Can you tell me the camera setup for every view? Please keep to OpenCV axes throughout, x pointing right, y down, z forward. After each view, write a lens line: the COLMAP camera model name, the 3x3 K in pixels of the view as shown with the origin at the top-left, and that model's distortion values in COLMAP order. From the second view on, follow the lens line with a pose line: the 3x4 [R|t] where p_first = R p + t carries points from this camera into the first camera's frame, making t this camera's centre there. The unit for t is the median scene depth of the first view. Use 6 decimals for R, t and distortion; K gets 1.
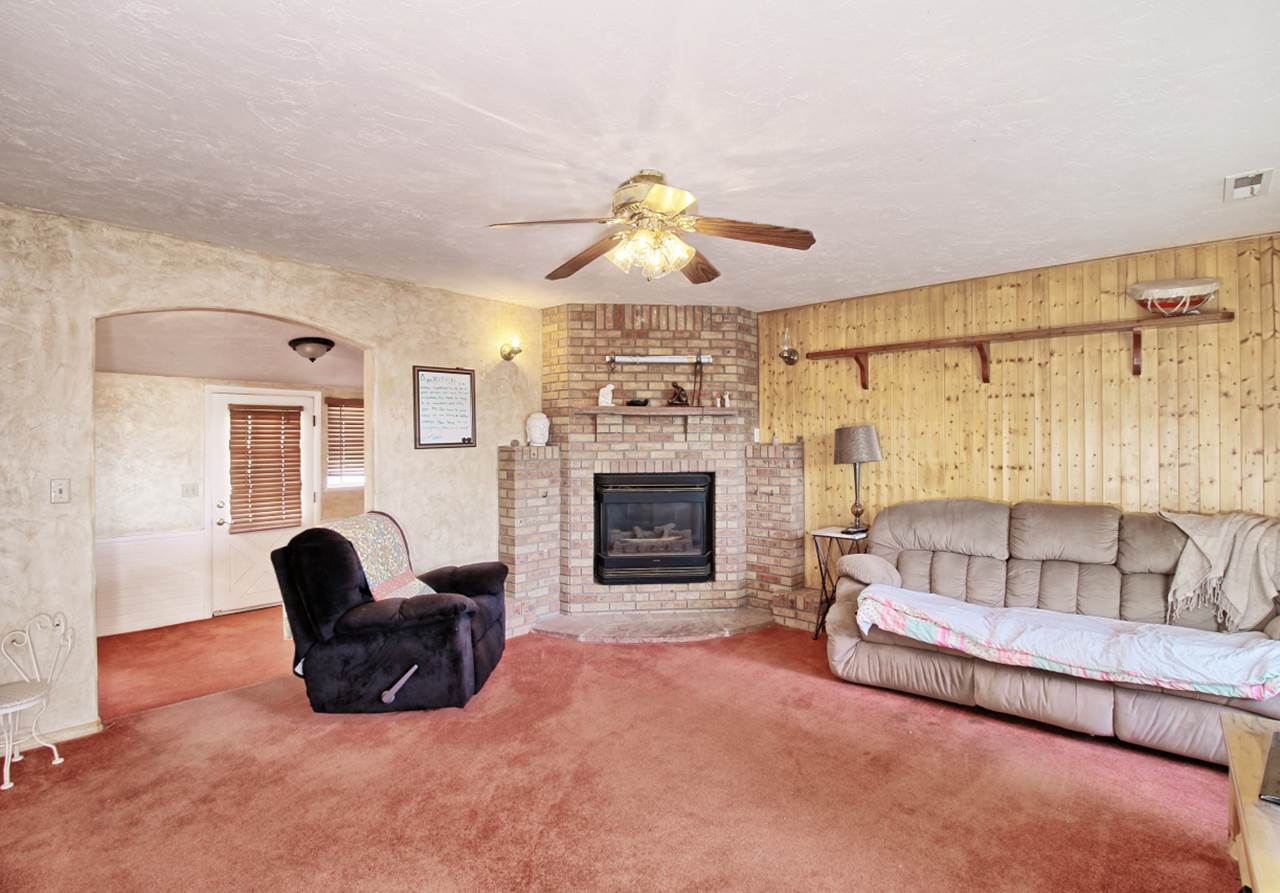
lens RADIAL K [[630.2, 0, 639.9], [0, 630.2, 436.6], [0, 0, 1]] dist [-0.000892, -0.000507]
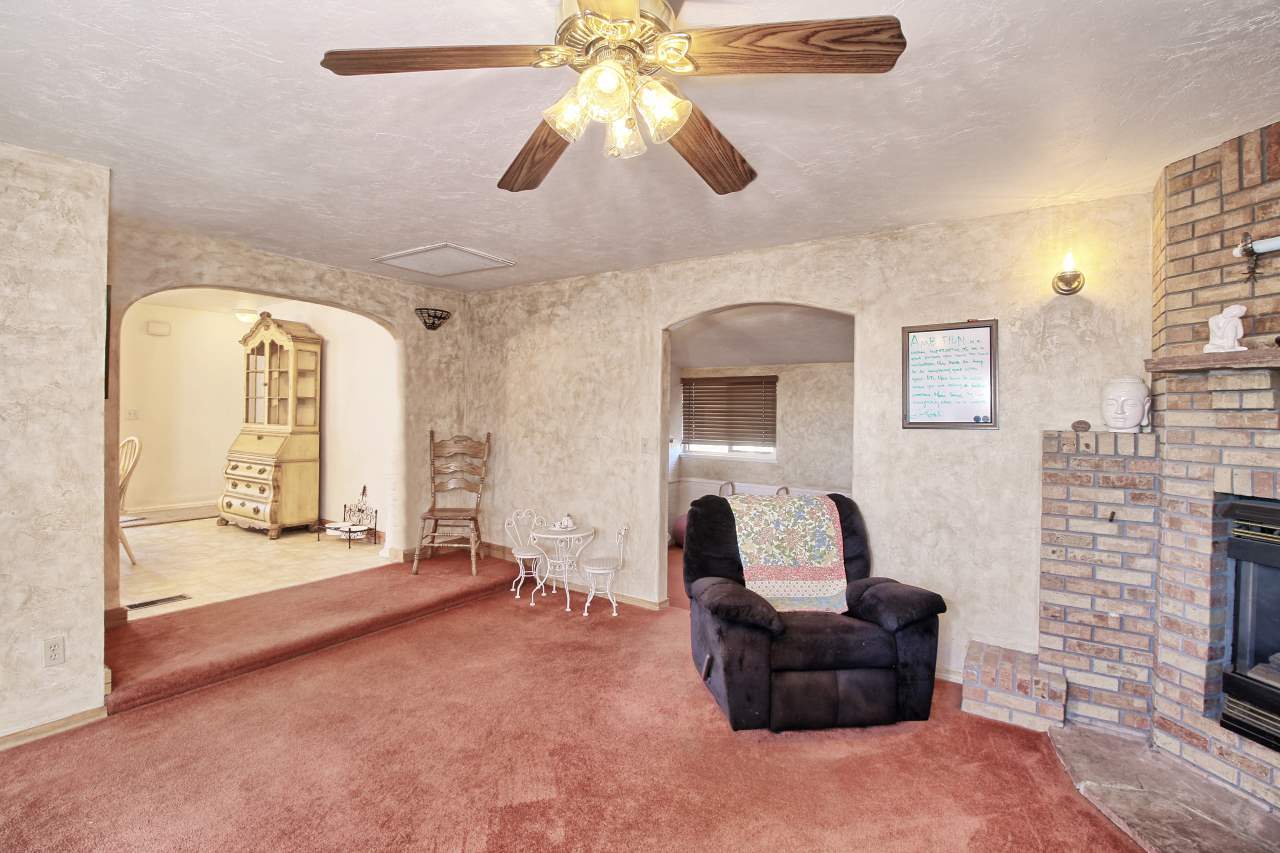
lens RADIAL K [[583.8, 0, 663.4], [0, 583.8, 417.0], [0, 0, 1]] dist [0.000055, -0.011926]
pose [[0.141767, 0.012653, -0.989819, 0.332094], [-0.011651, 0.999870, 0.011113, -0.000081], [0.989831, 0.009957, 0.141896, 0.549134]]
